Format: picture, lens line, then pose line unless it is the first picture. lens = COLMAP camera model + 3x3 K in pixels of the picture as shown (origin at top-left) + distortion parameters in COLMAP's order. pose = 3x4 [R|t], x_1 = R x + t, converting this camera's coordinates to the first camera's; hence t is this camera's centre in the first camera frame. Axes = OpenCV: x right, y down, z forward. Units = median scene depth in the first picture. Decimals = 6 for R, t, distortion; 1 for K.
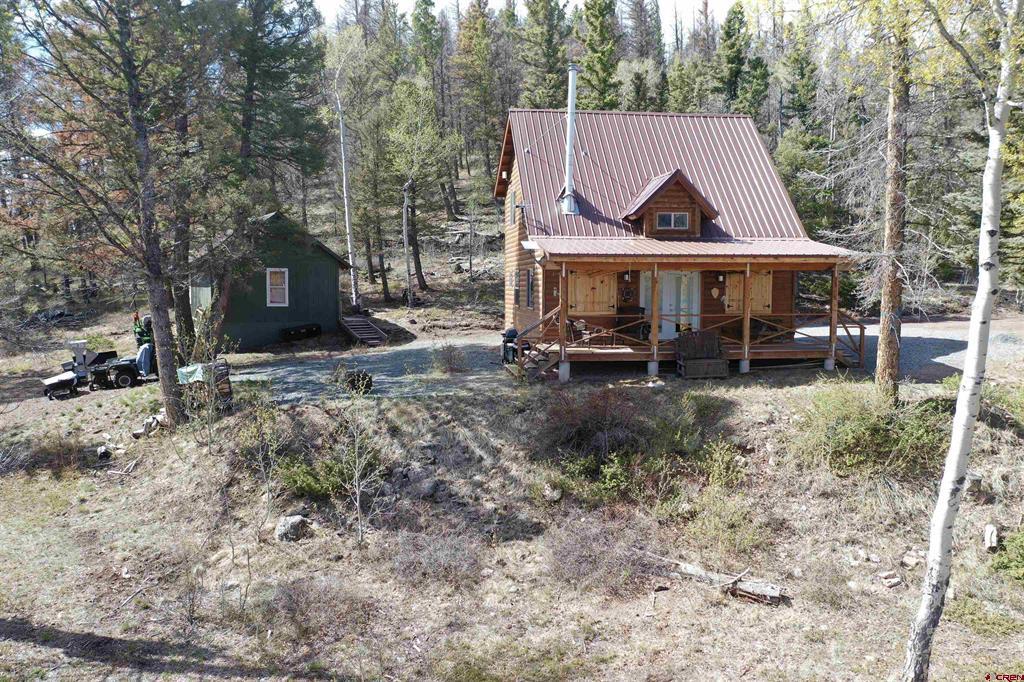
lens RADIAL K [[809.7, 0, 512.0], [0, 809.7, 341.0], [0, 0, 1]] dist [0.015008, 0.000127]
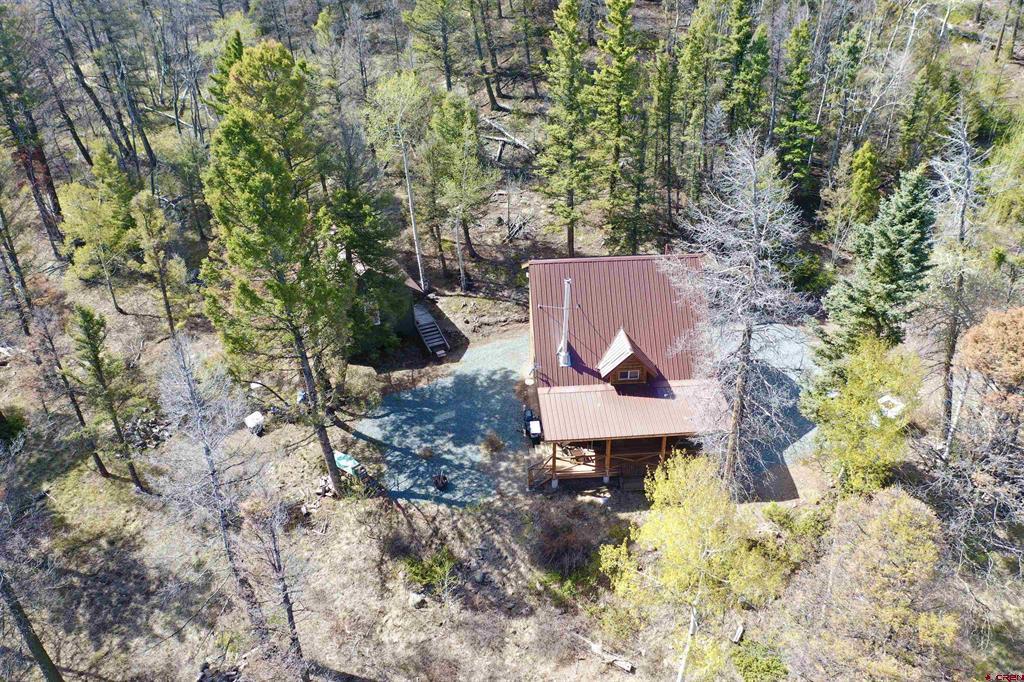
lens RADIAL K [[809.7, 0, 512.0], [0, 809.7, 341.0], [0, 0, 1]] dist [0.015008, 0.000127]
pose [[0.997808, 0.016418, -0.064114, 0.088648], [0.013626, 0.897023, 0.441774, -1.133232], [0.064765, -0.441679, 0.894833, -0.502249]]
